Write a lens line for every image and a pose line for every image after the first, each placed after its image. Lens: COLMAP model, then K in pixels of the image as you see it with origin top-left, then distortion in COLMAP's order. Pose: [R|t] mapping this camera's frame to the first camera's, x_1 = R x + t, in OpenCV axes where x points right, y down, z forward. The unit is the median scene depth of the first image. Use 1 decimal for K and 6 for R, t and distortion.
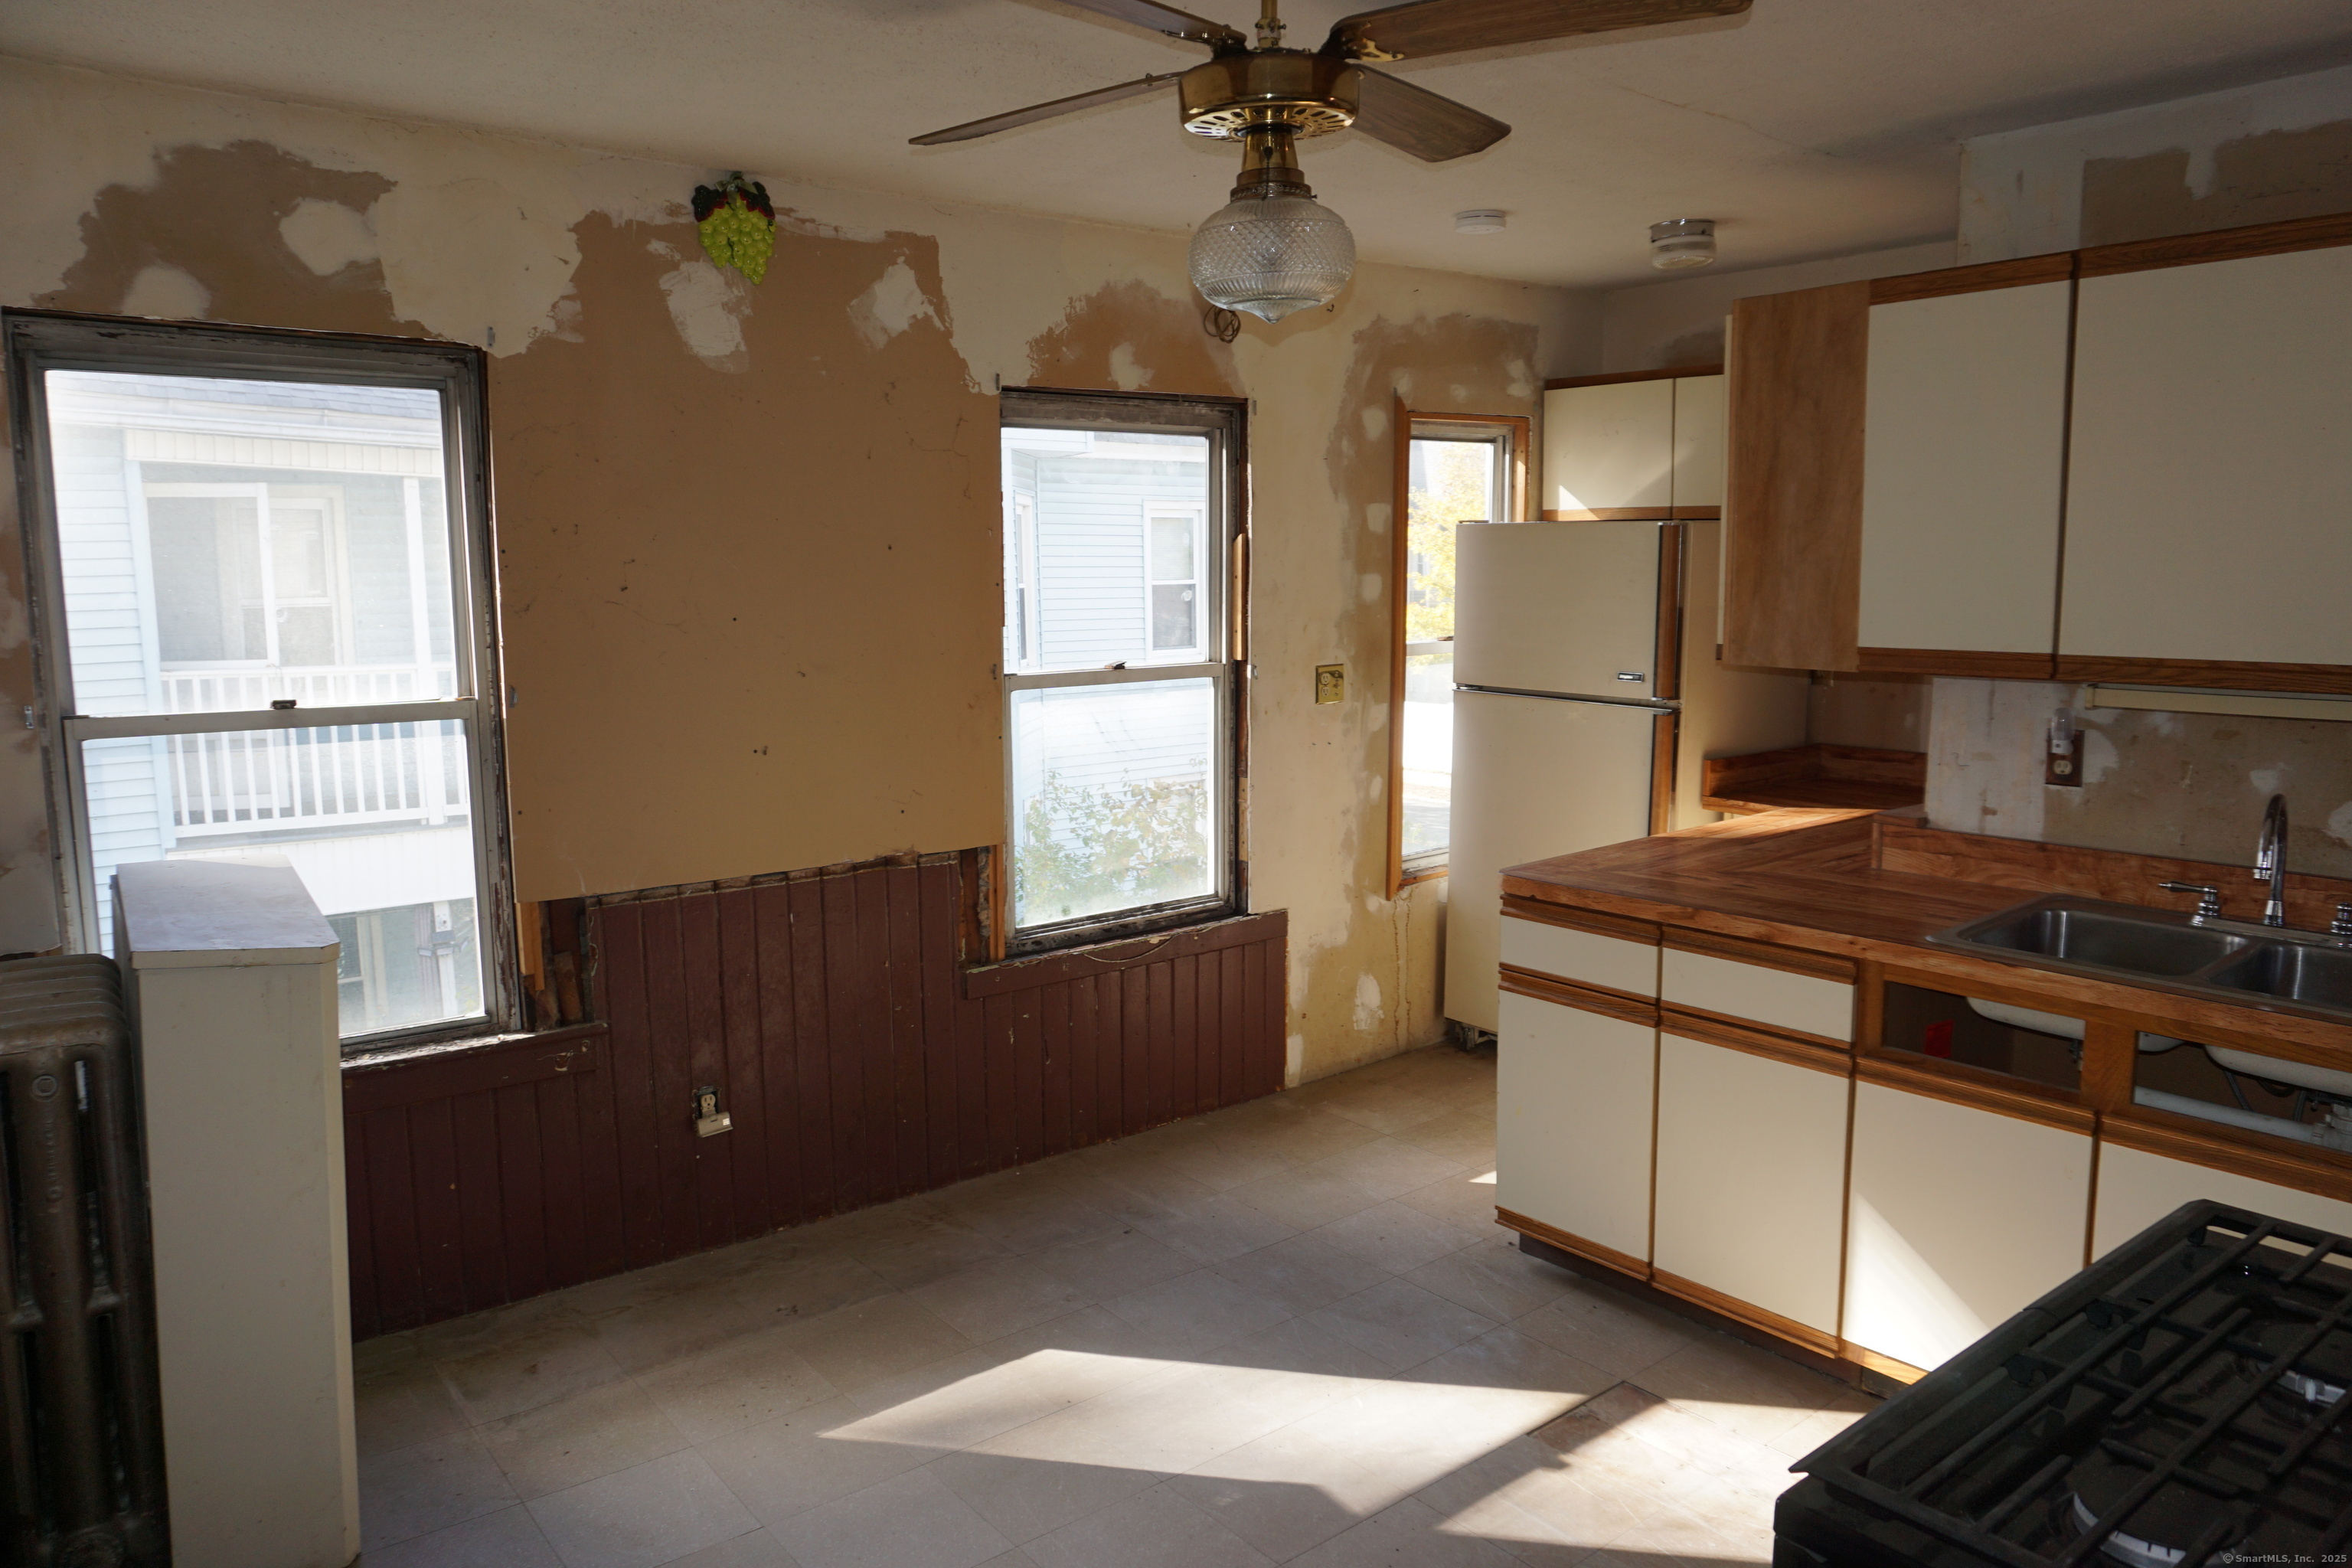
lens RADIAL K [[1594.3, 0, 1150.4], [0, 1594.3, 781.8], [0, 0, 1]] dist [-0.063191, 0.040797]
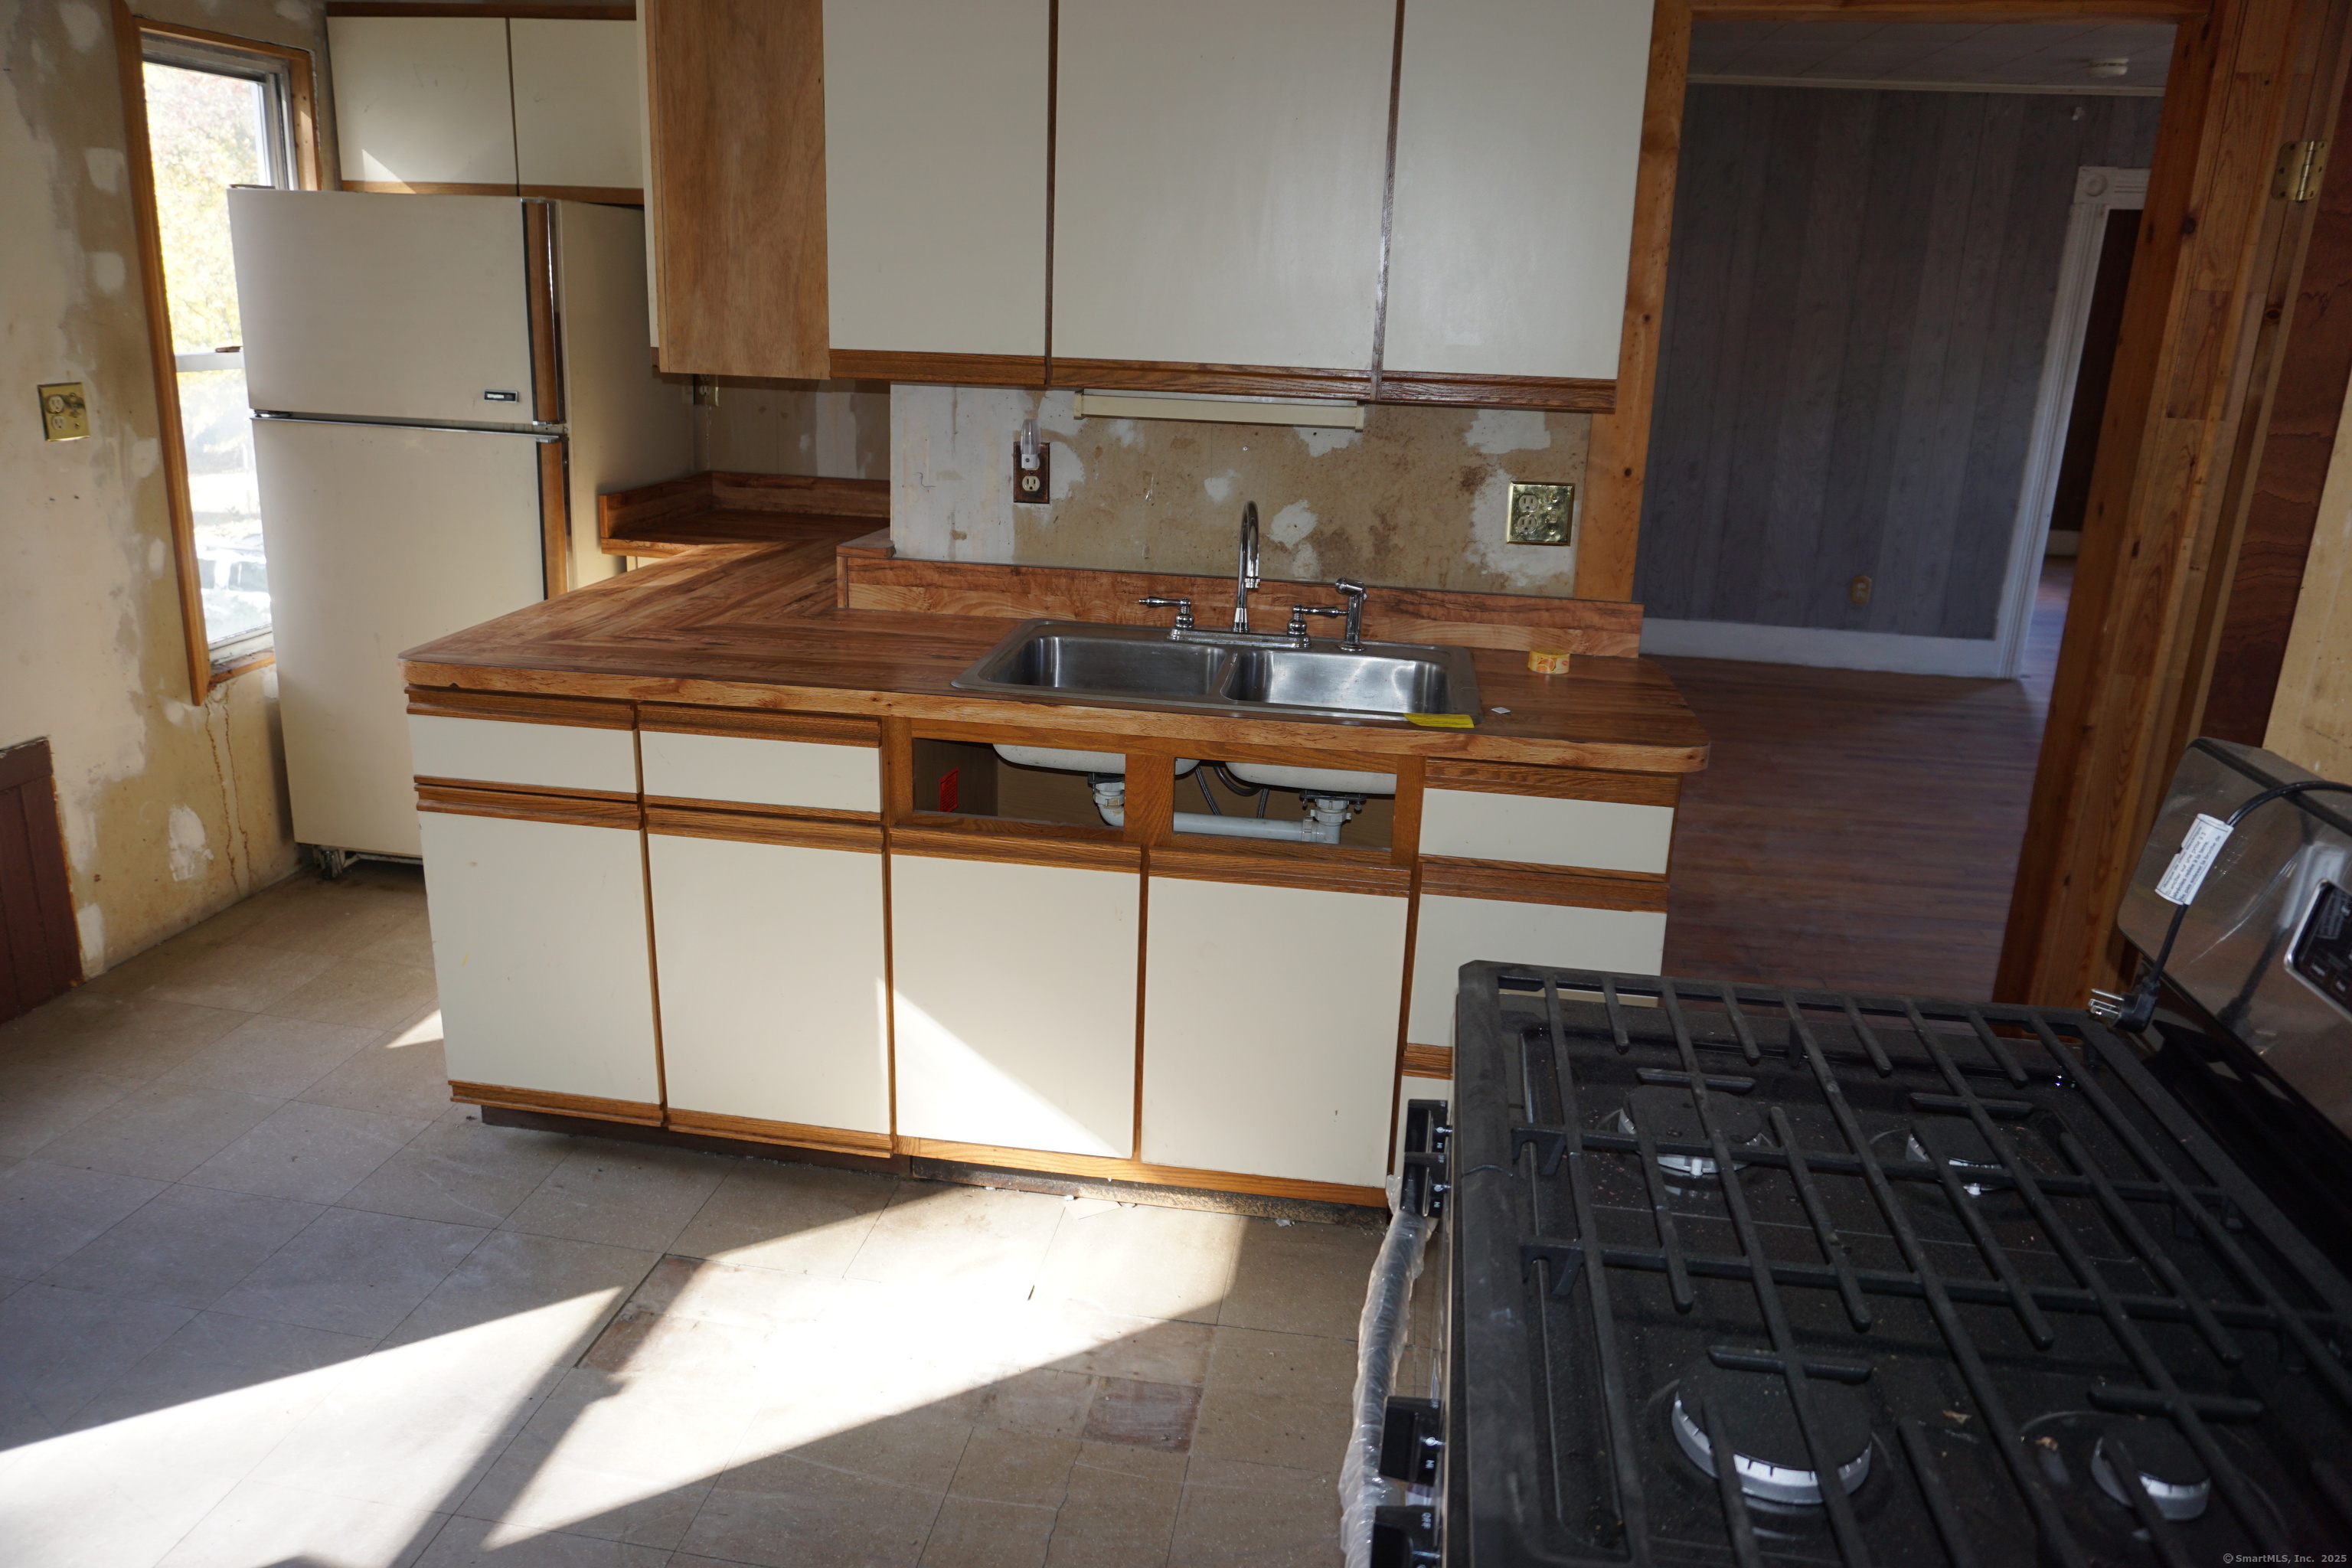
lens RADIAL K [[1604.8, 0, 1158.9], [0, 1604.8, 780.7], [0, 0, 1]] dist [-0.063123, 0.037595]
pose [[0.734571, -0.157582, 0.659979, -0.017971], [0.049281, 0.982480, 0.179733, -0.002577], [-0.676739, -0.099503, 0.729468, 0.195595]]
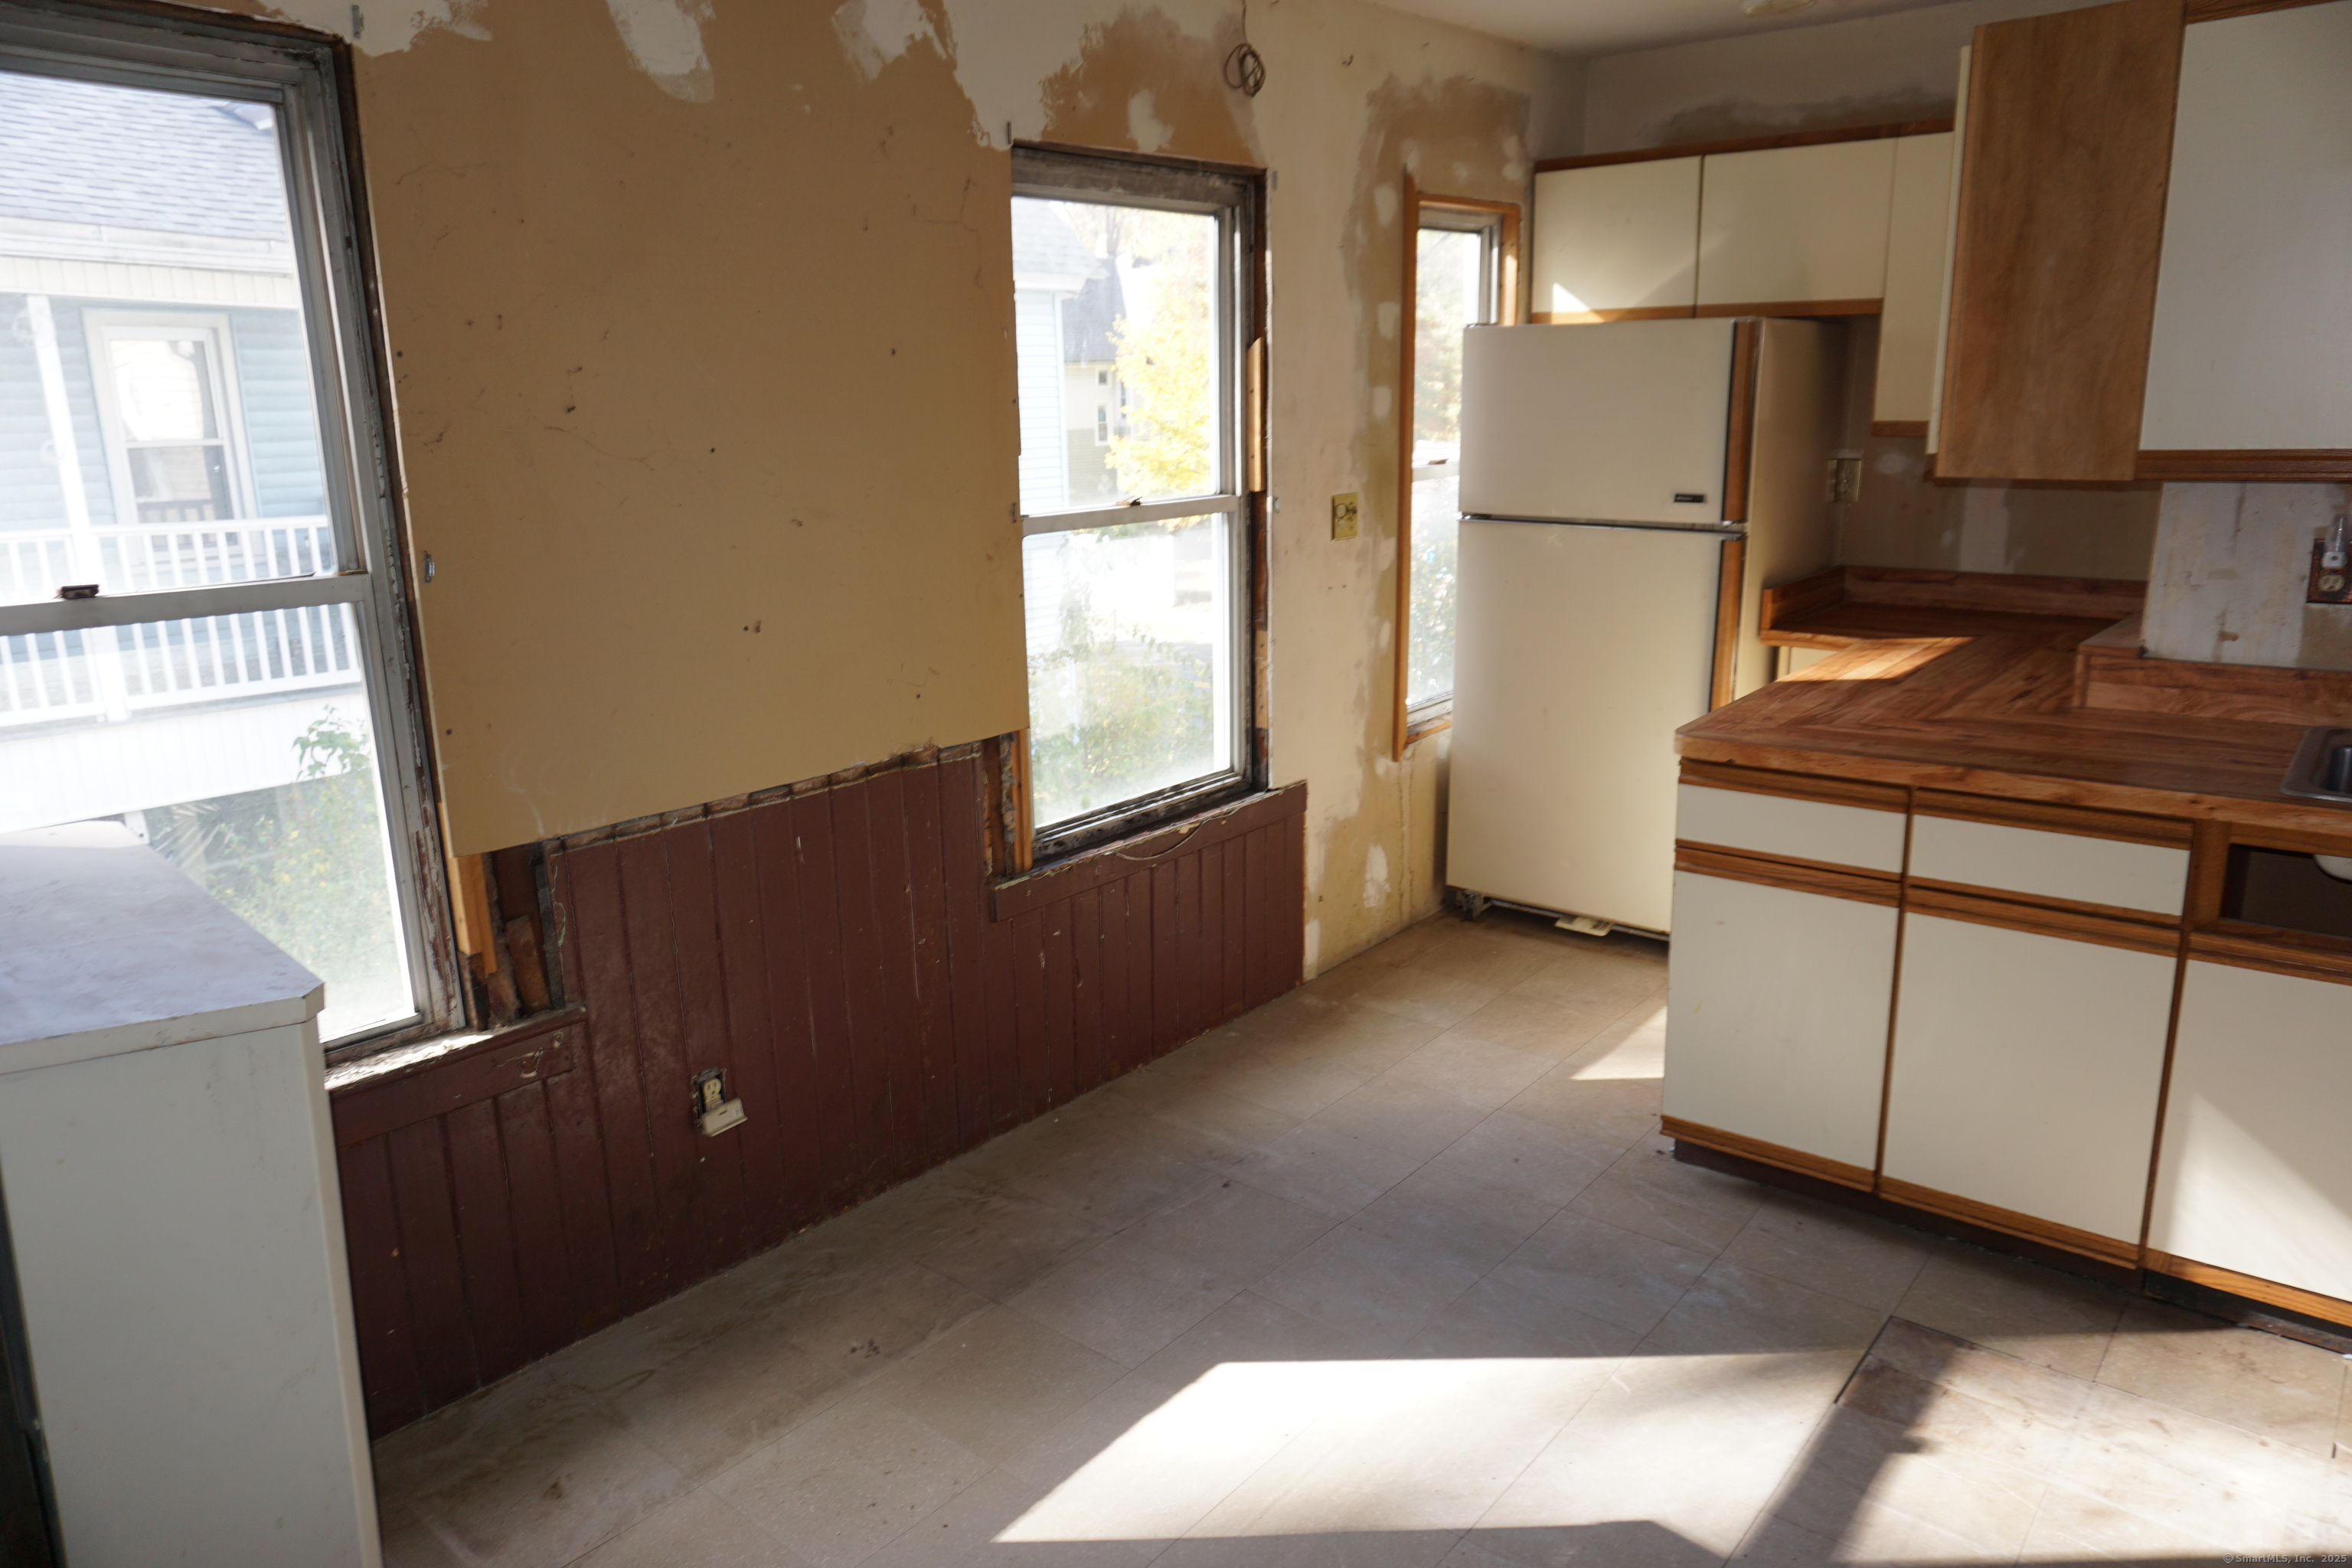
lens RADIAL K [[1577.8, 0, 1160.9], [0, 1577.8, 782.2], [0, 0, 1]] dist [-0.046498, 0.050118]
pose [[0.979135, -0.063473, 0.193042, -0.199999], [0.043744, 0.993531, 0.104802, -0.015935], [-0.198445, -0.094170, 0.975577, 0.222844]]
